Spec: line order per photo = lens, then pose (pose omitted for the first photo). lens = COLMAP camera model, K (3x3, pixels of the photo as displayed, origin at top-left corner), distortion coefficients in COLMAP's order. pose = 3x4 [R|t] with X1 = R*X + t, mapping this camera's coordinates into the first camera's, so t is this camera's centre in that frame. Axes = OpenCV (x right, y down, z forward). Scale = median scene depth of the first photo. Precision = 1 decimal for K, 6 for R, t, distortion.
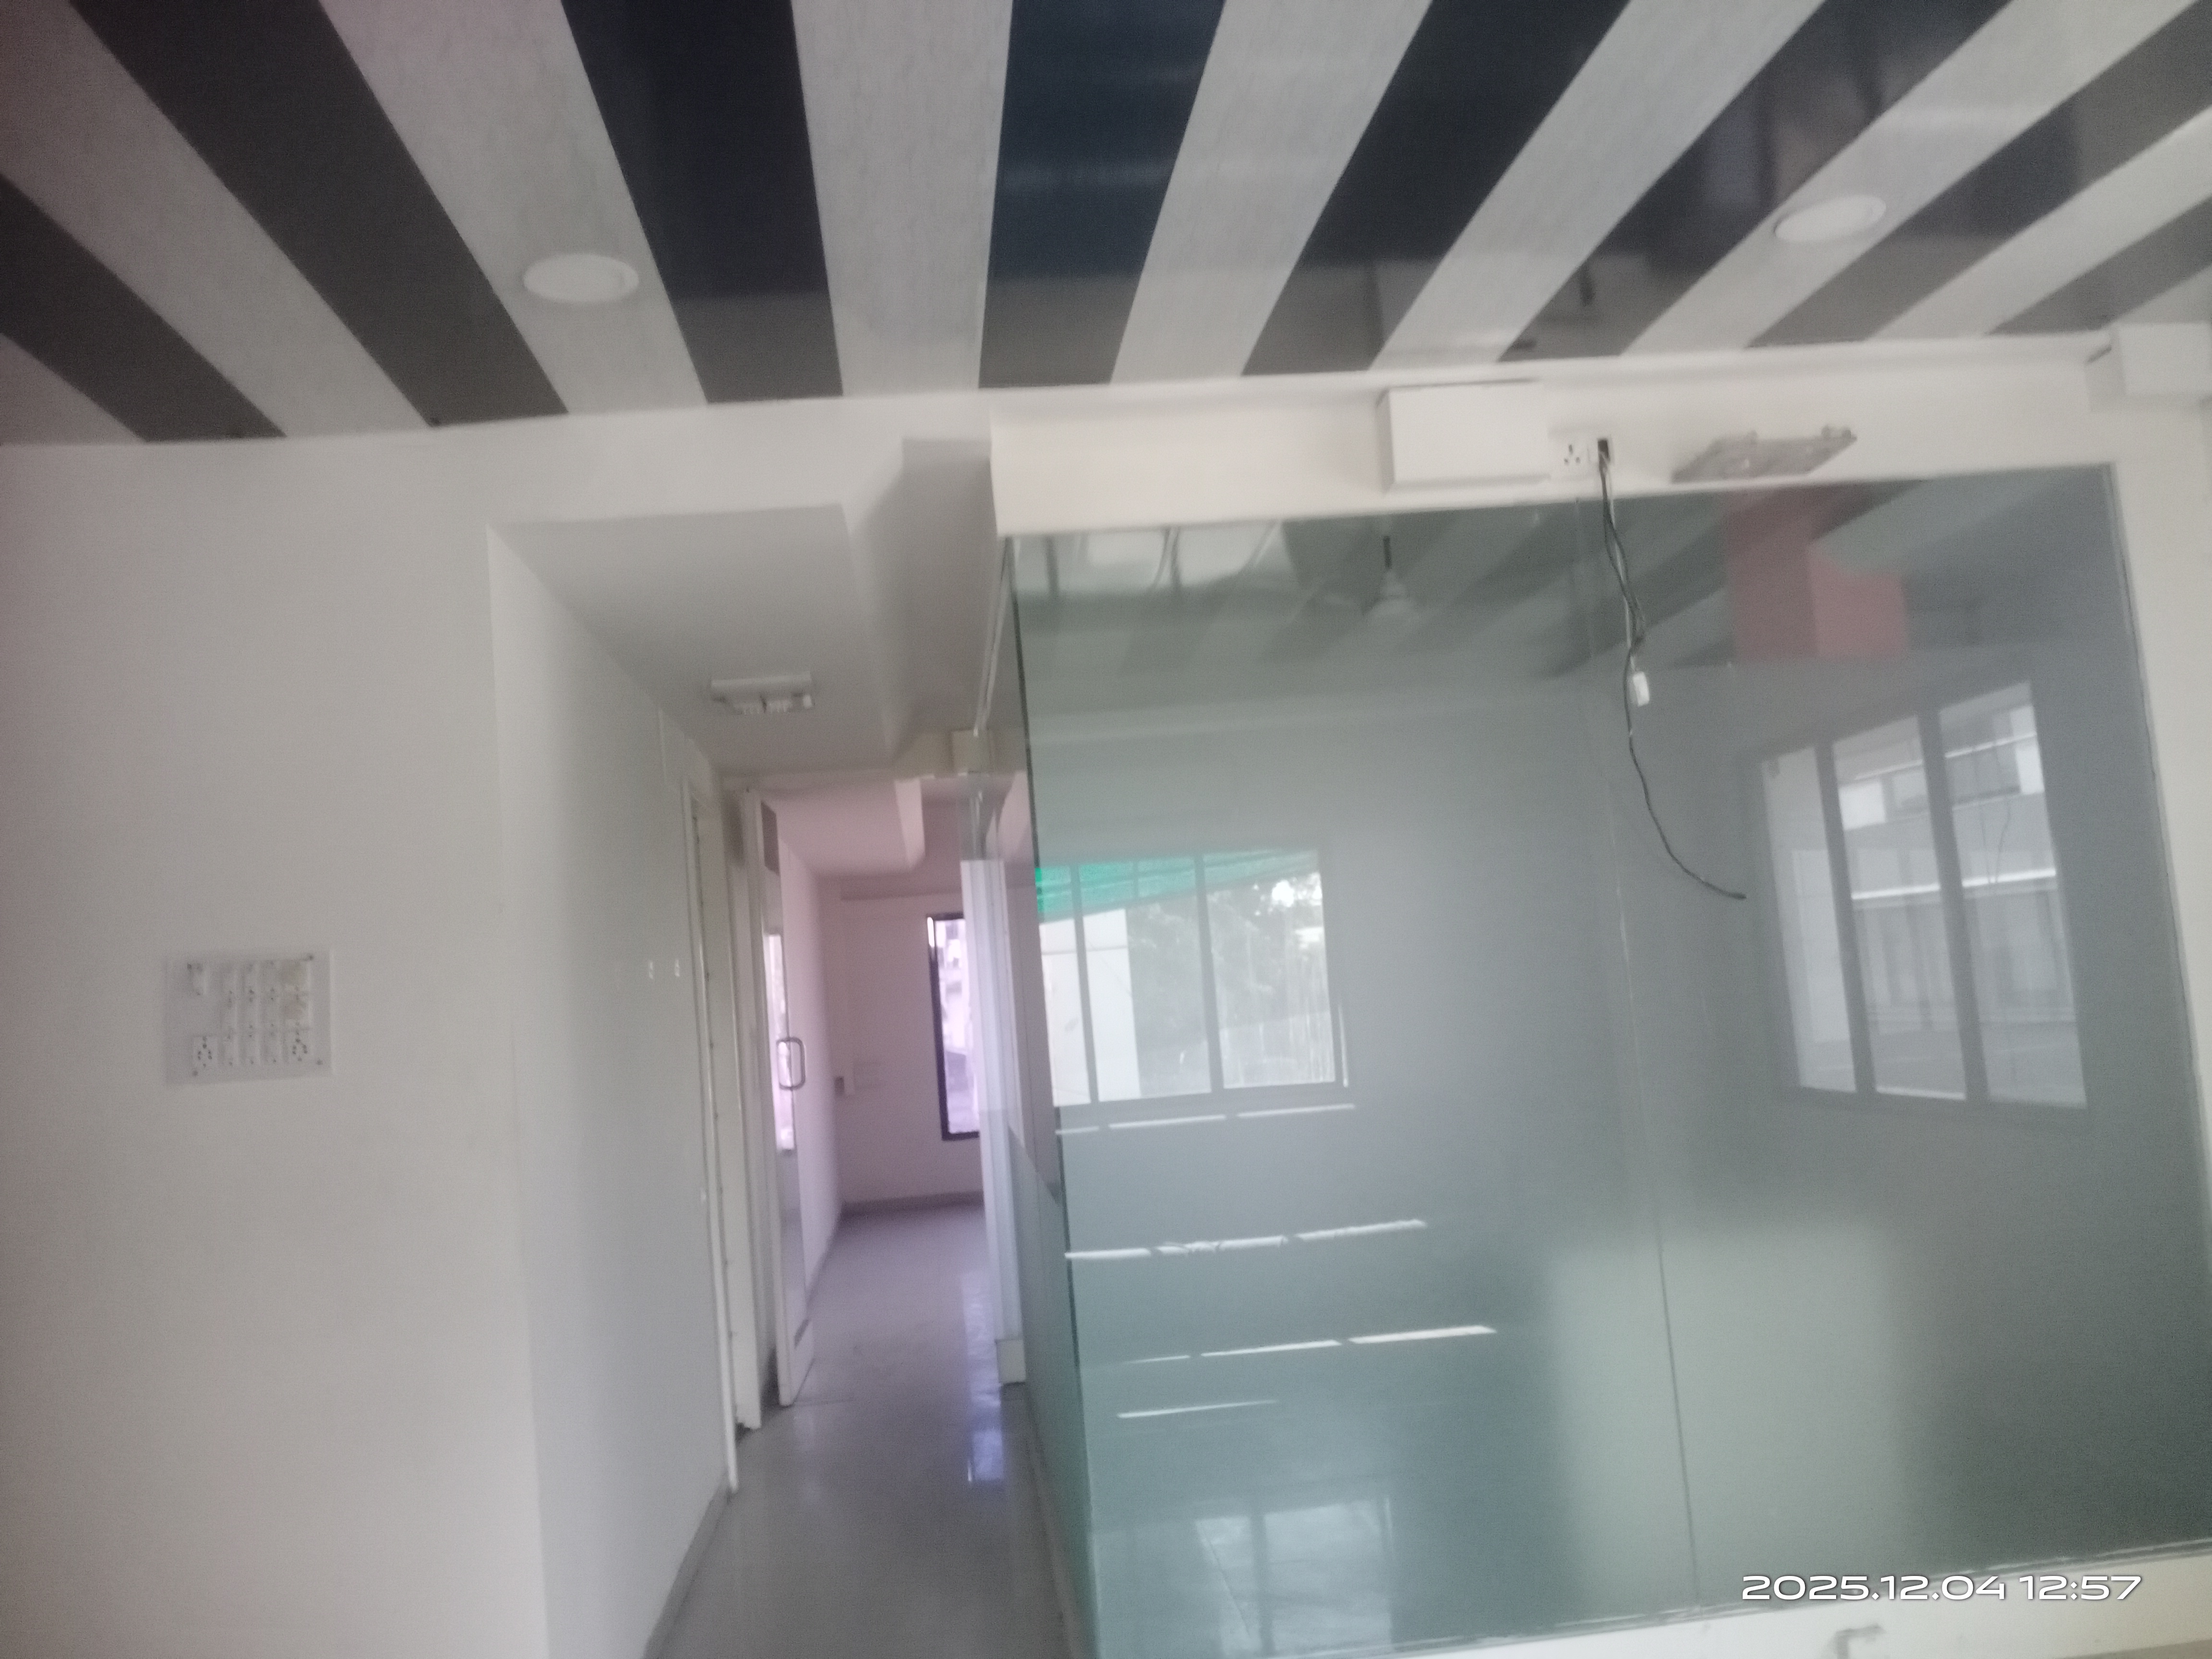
lens RADIAL K [[1731.3, 0, 1119.7], [0, 1731.3, 836.7], [0, 0, 1]] dist [0.131484, -0.274886]
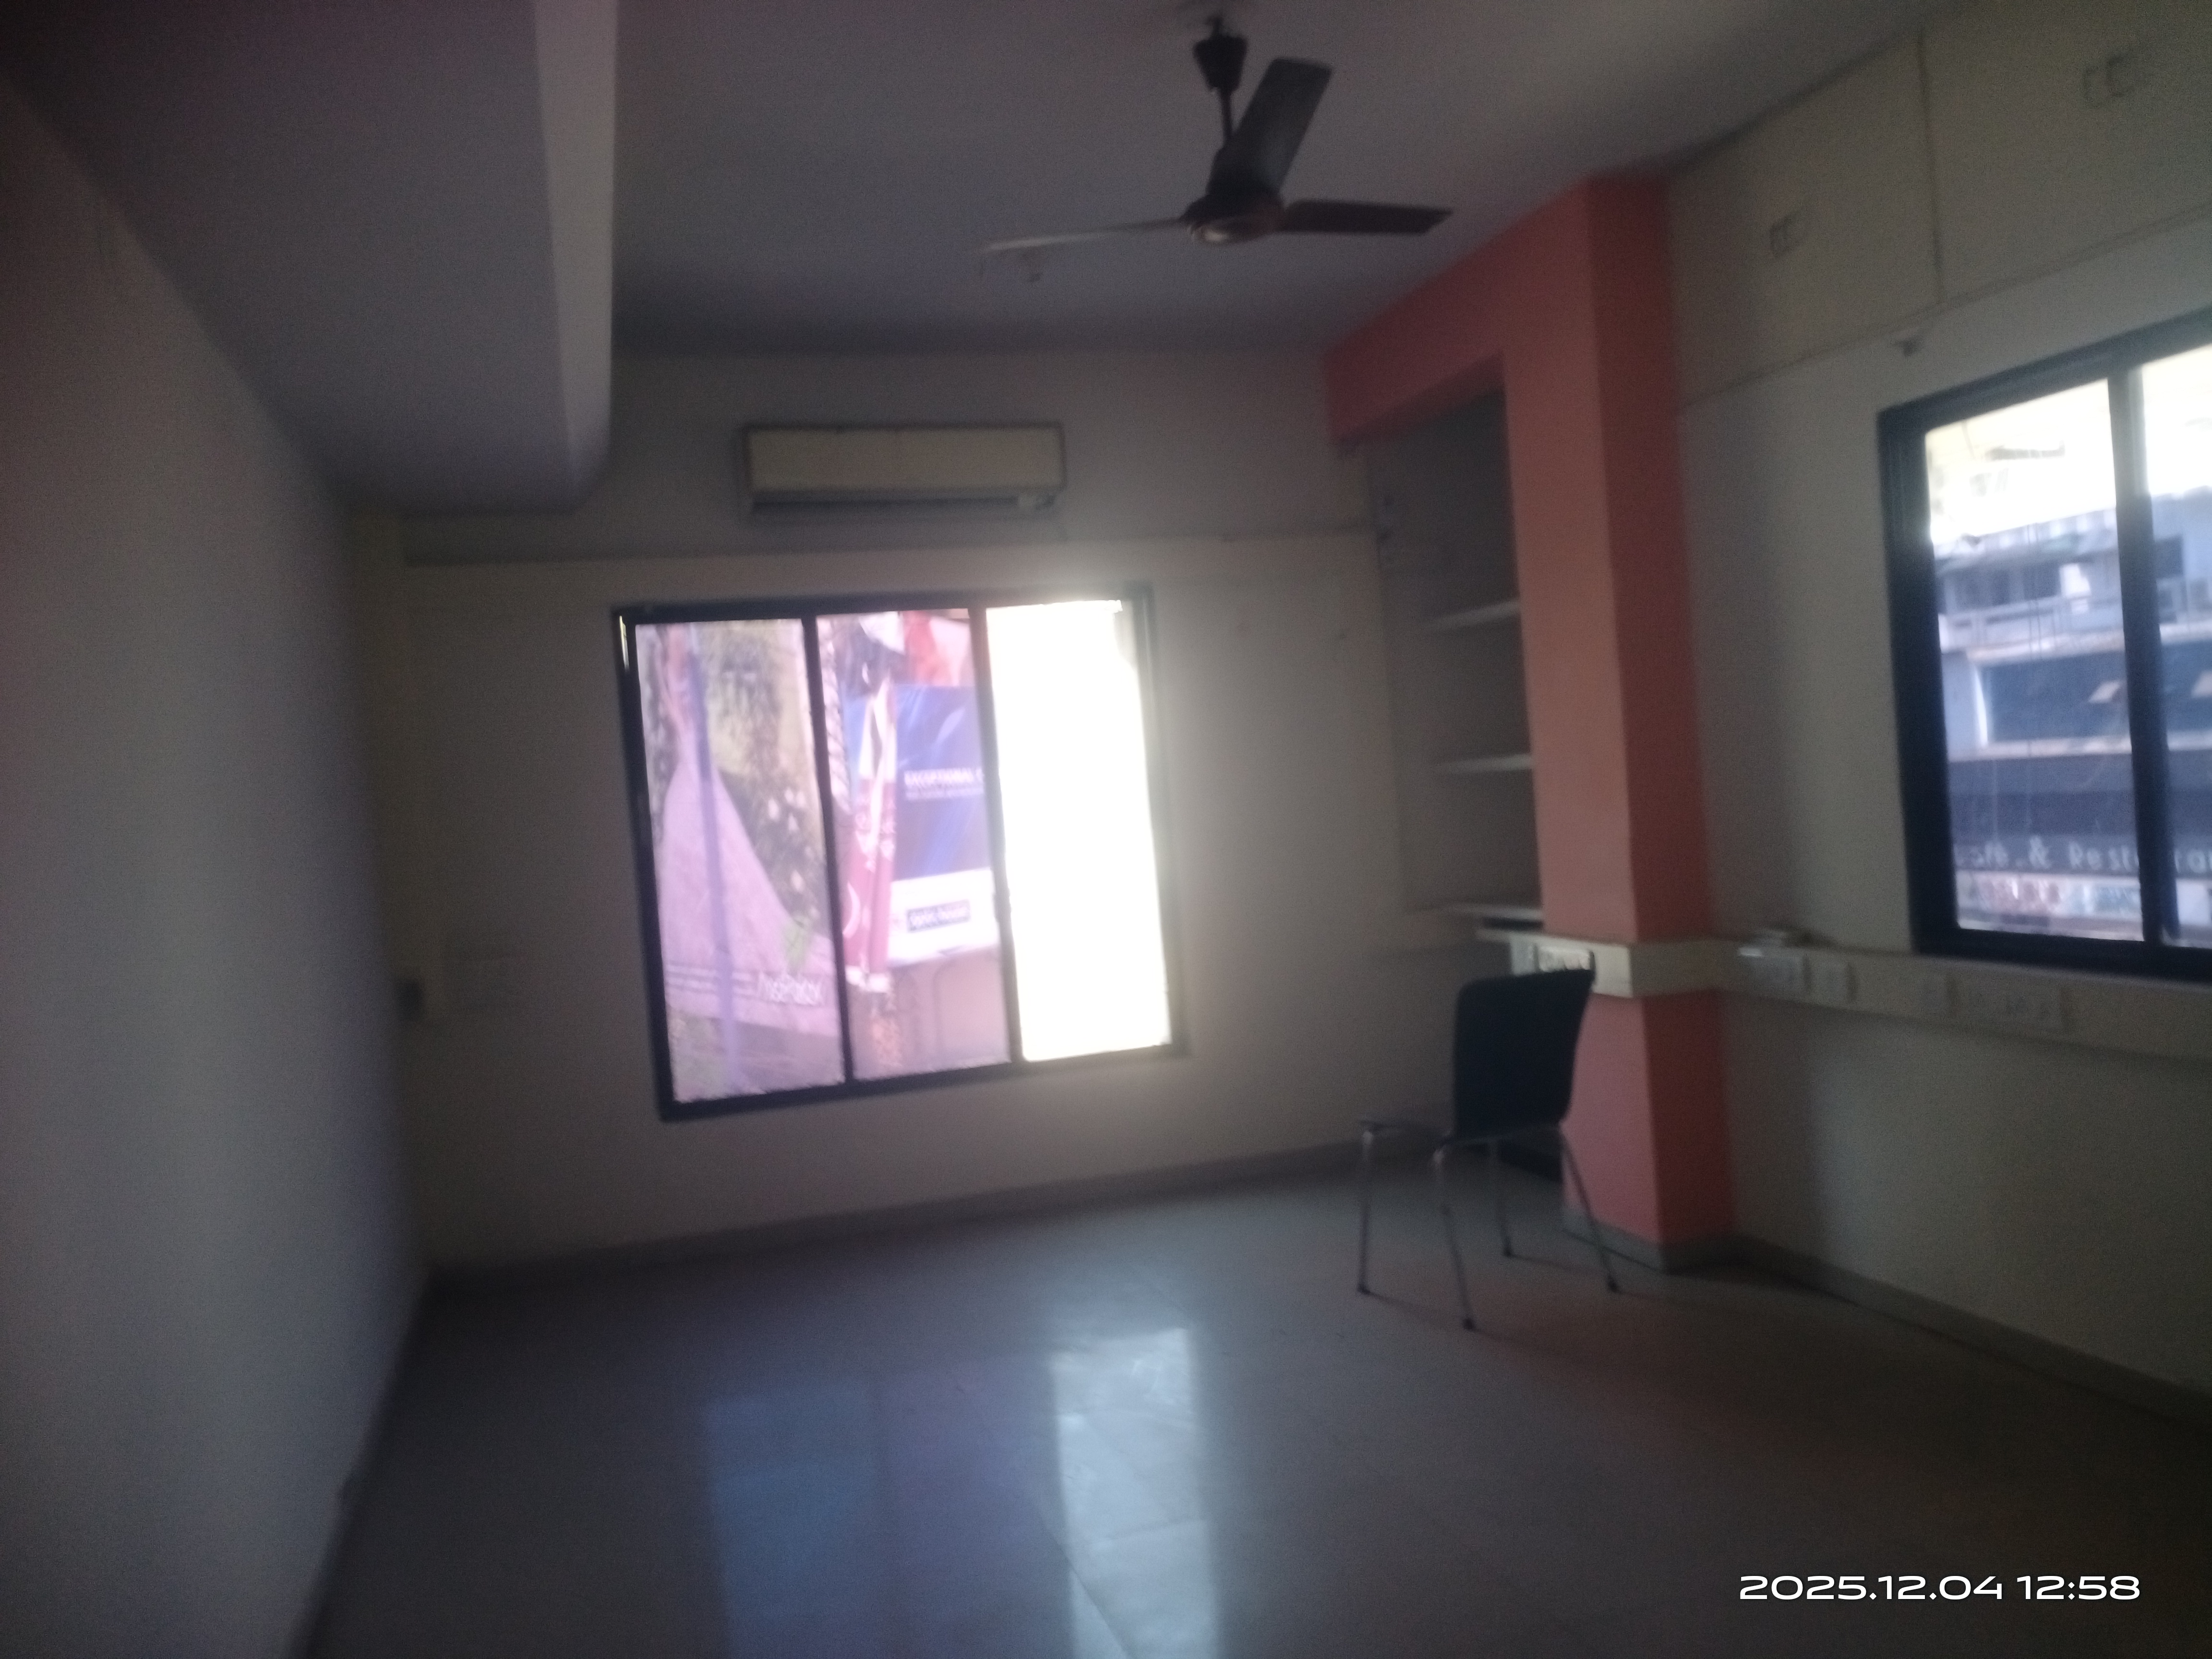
lens RADIAL K [[1709.9, 0, 1095.3], [0, 1709.9, 836.9], [0, 0, 1]] dist [0.084465, -0.135250]
pose [[0.985233, -0.009102, 0.170979, -0.187344], [-0.007659, 0.995243, 0.097119, 0.164536], [-0.171050, -0.096995, 0.980476, 1.559638]]
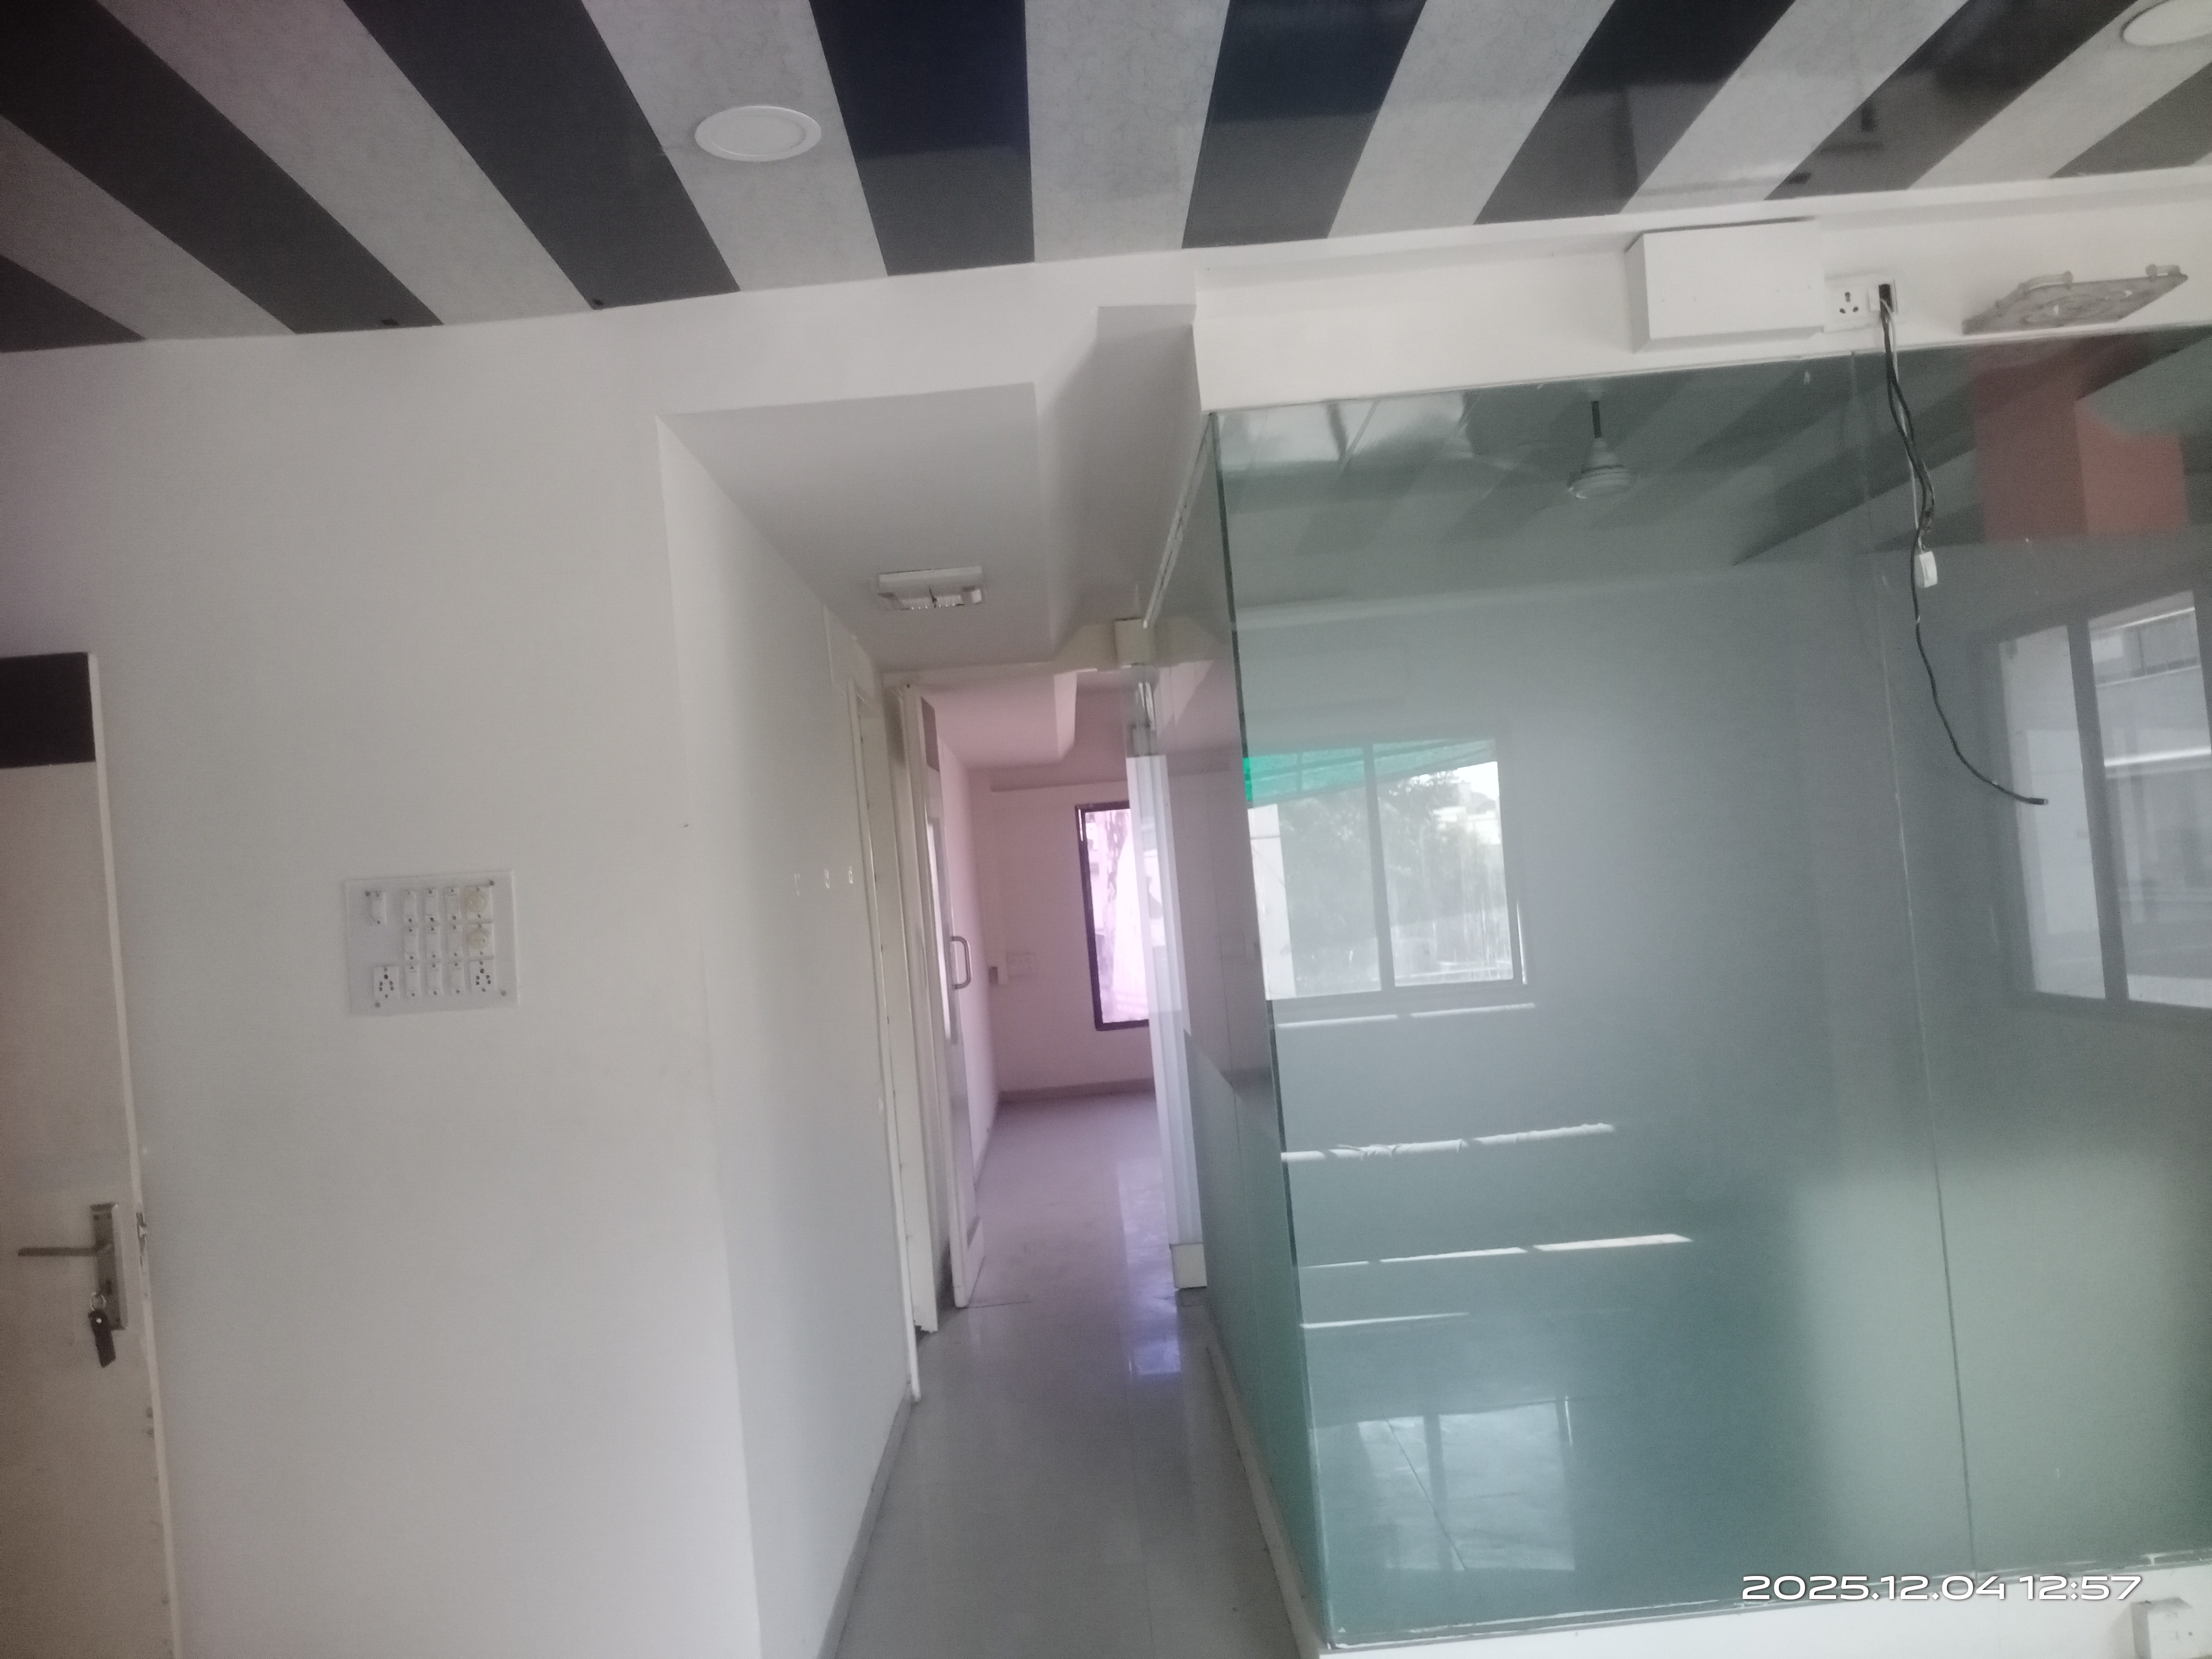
lens RADIAL K [[1736.3, 0, 1131.7], [0, 1736.3, 829.8], [0, 0, 1]] dist [0.081700, -0.151154]
pose [[0.997479, -0.008177, -0.070491, -0.029500], [0.012646, 0.997921, 0.063200, -0.009322], [0.069828, -0.063932, 0.995508, 0.051765]]
